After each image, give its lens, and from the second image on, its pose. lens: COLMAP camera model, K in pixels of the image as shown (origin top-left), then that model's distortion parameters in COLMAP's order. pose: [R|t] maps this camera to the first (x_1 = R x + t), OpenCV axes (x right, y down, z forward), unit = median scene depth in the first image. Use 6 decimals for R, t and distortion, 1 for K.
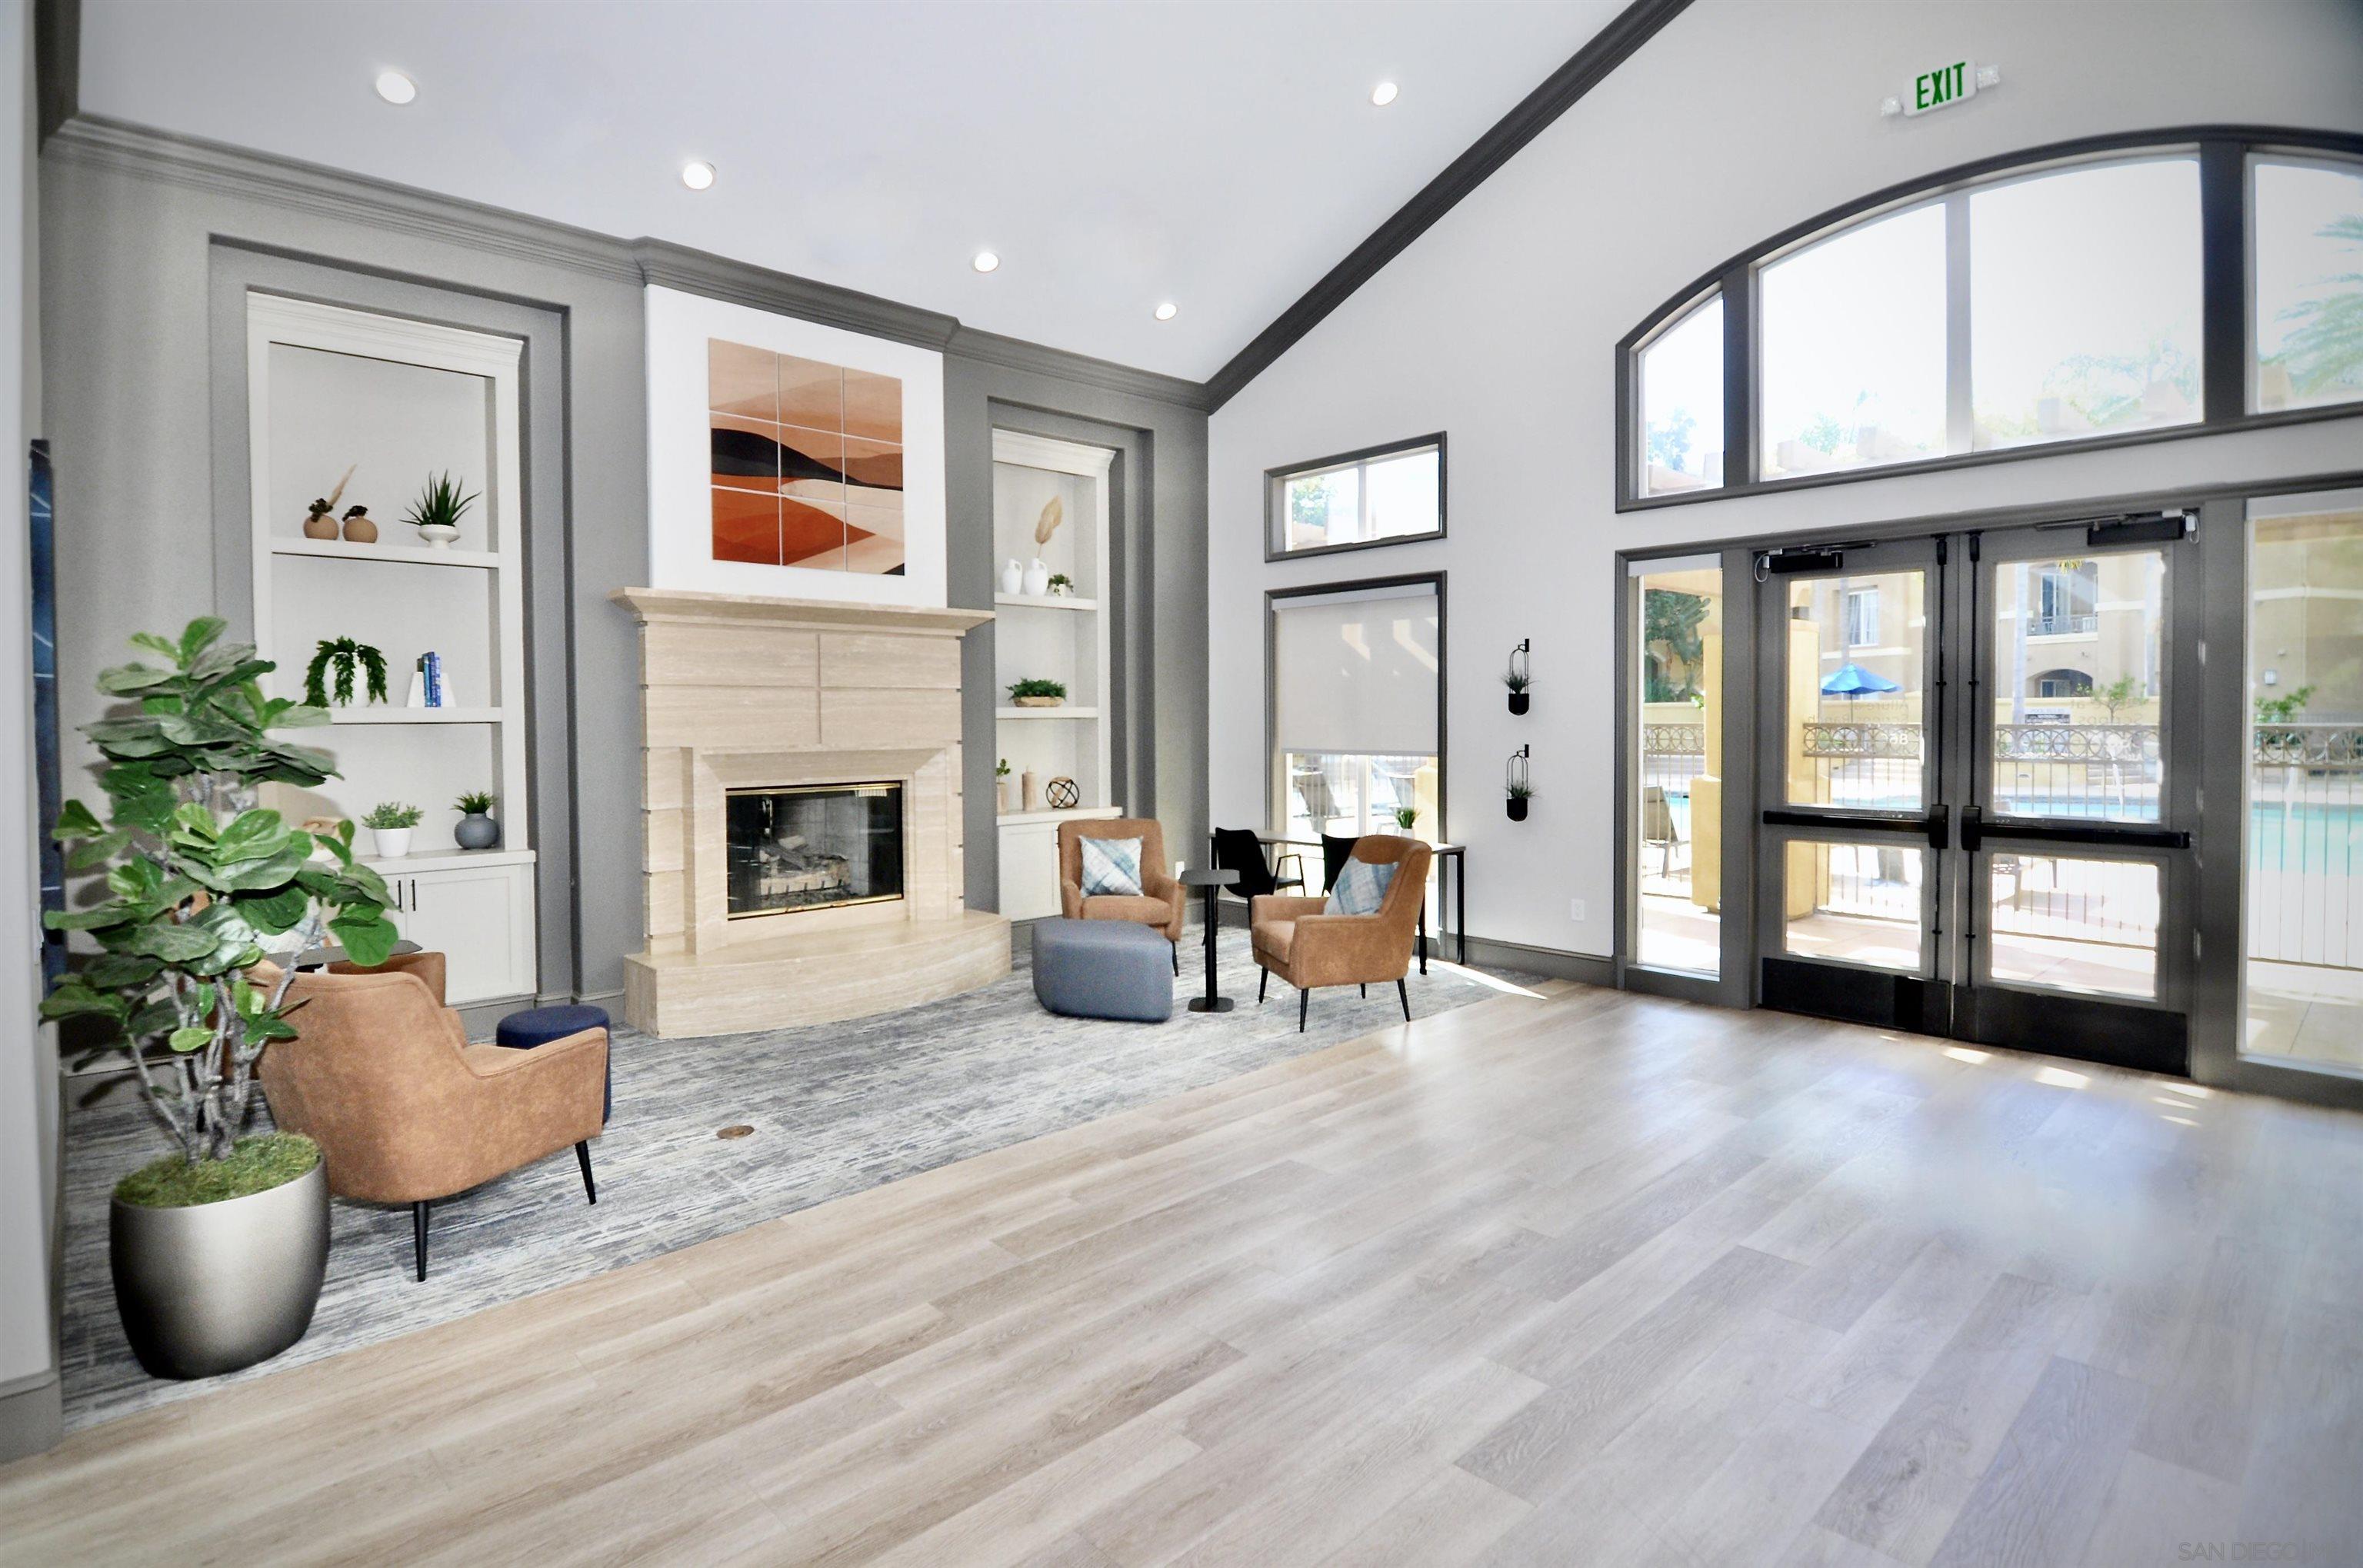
lens RADIAL K [[1192.3, 0, 1143.7], [0, 1192.3, 745.3], [0, 0, 1]] dist [-0.030740, -0.000985]
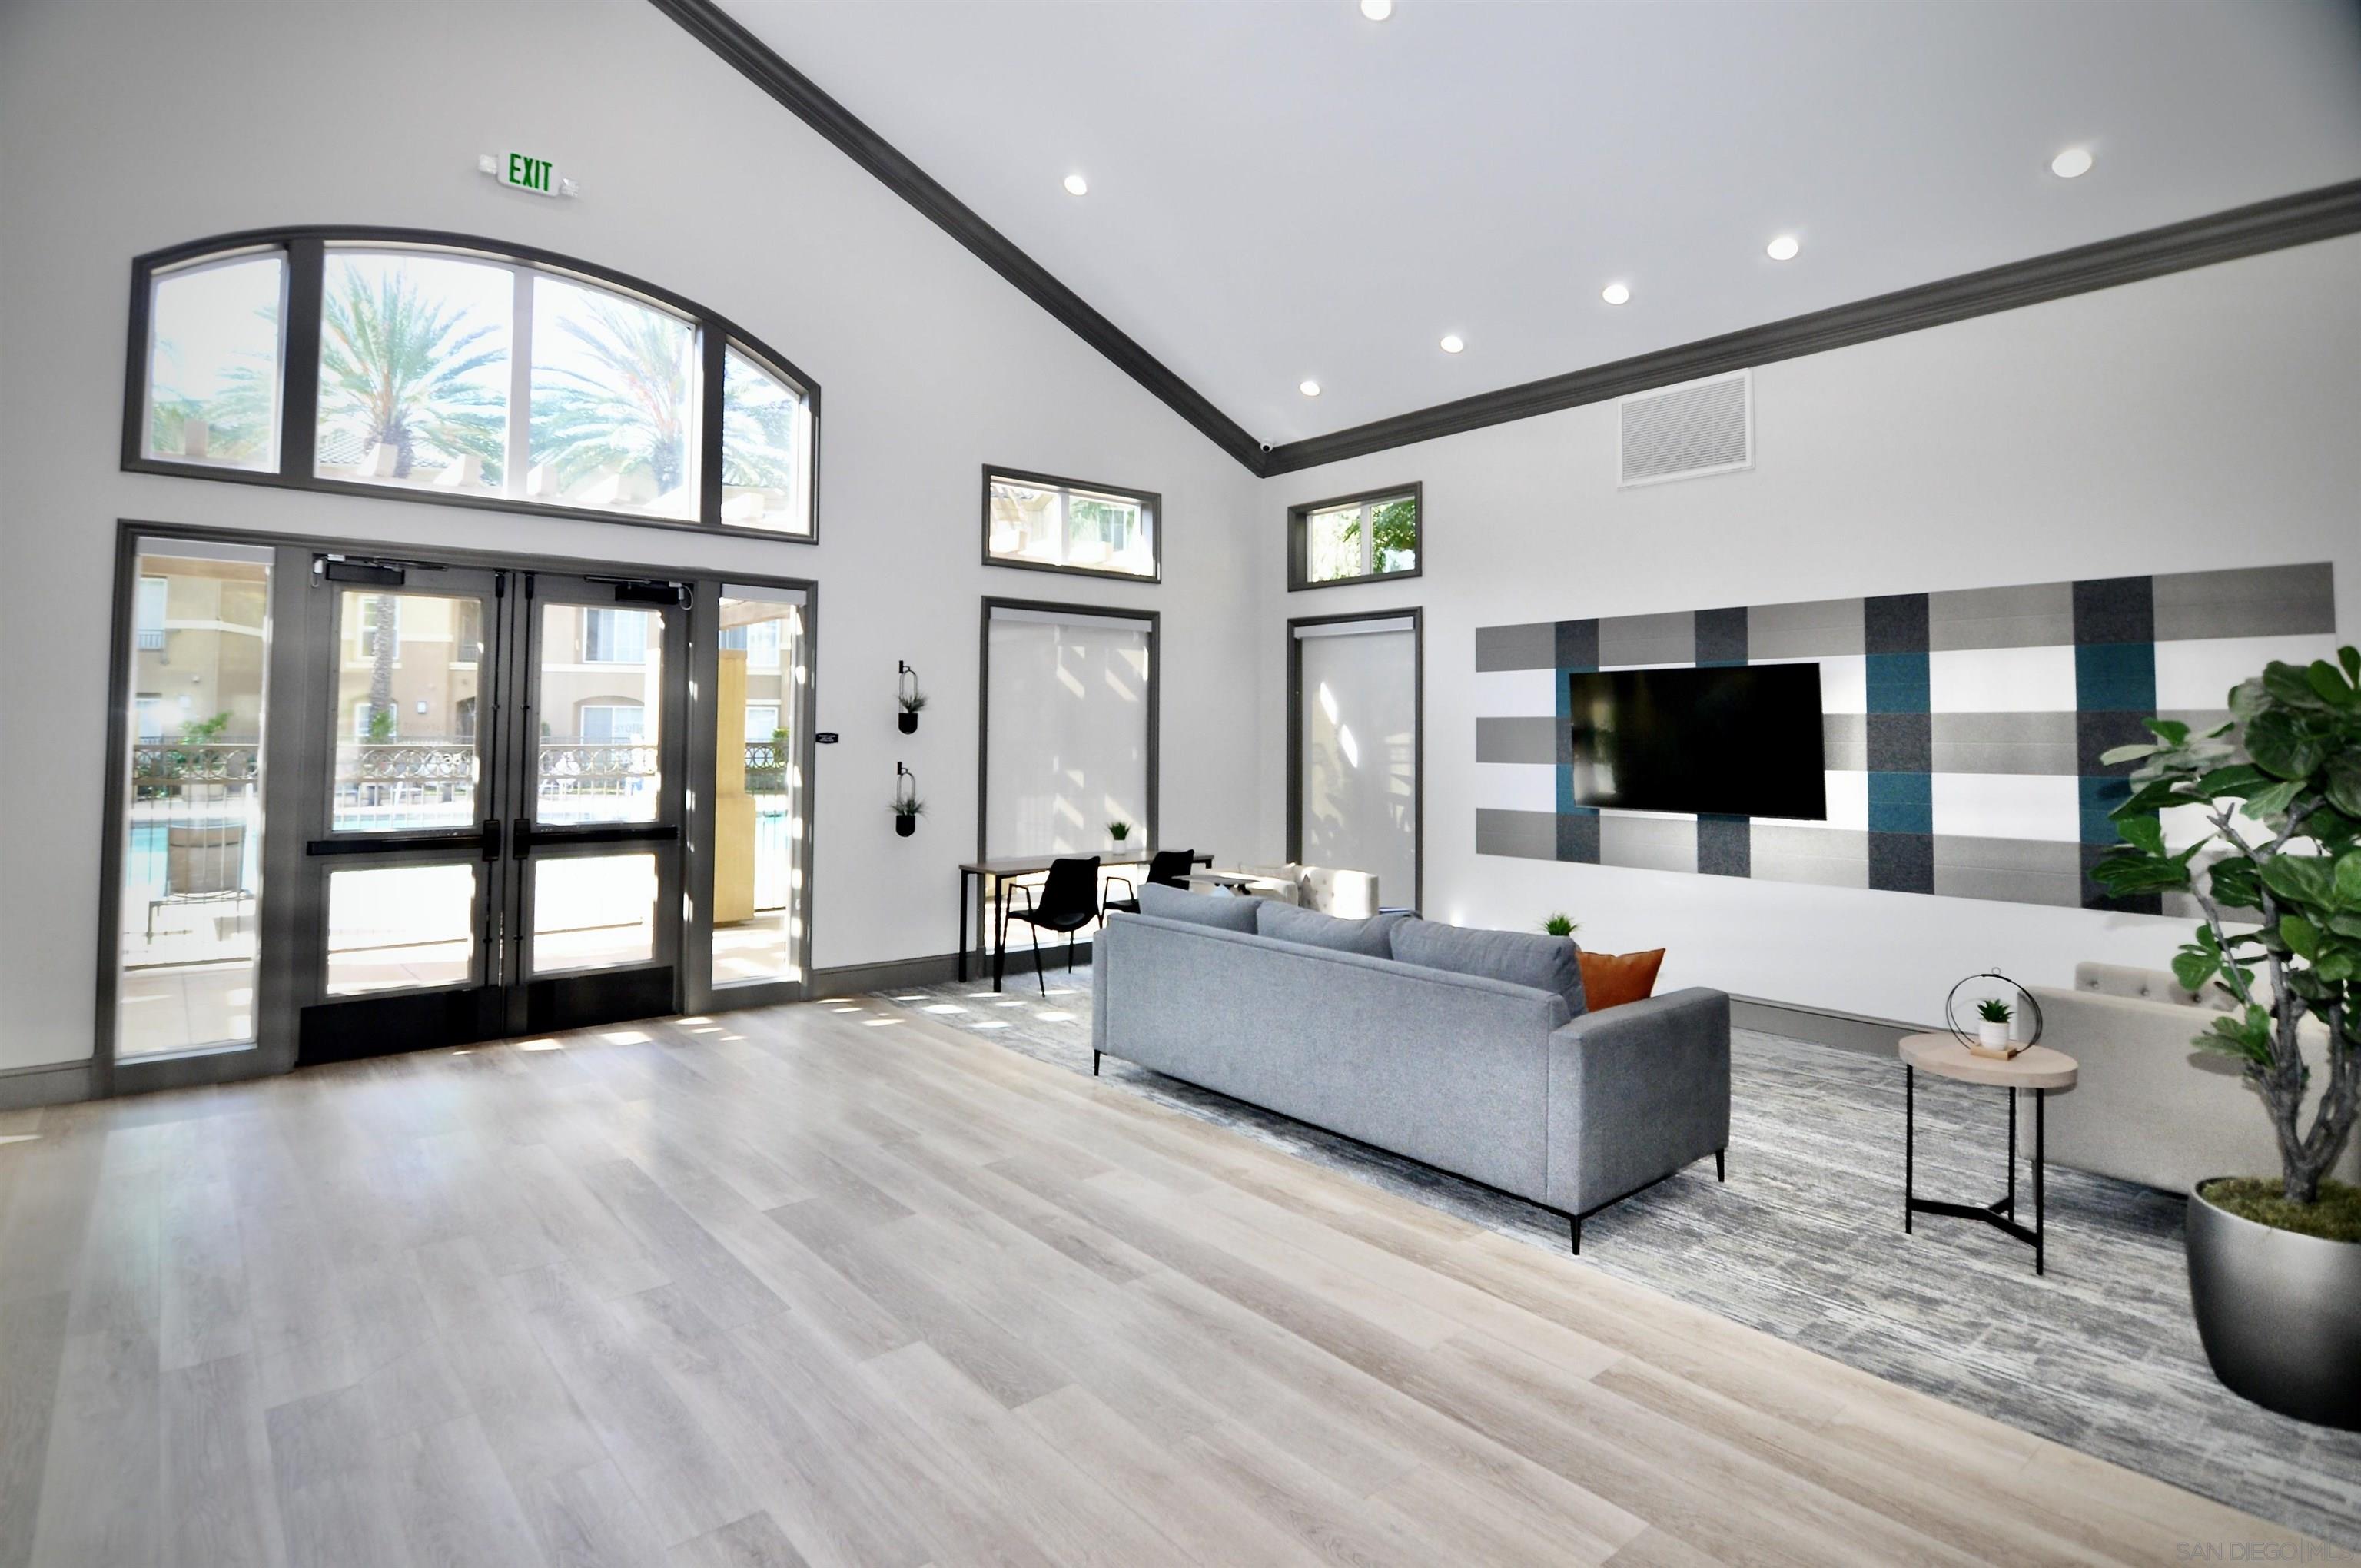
lens RADIAL K [[1191.5, 0, 1167.1], [0, 1191.5, 685.0], [0, 0, 1]] dist [-0.030740, -0.000985]
pose [[0.028817, 0.051483, 0.998258, -0.386313], [0.019738, 0.998449, -0.052063, -0.004217], [-0.999390, 0.021204, 0.027756, 0.356758]]
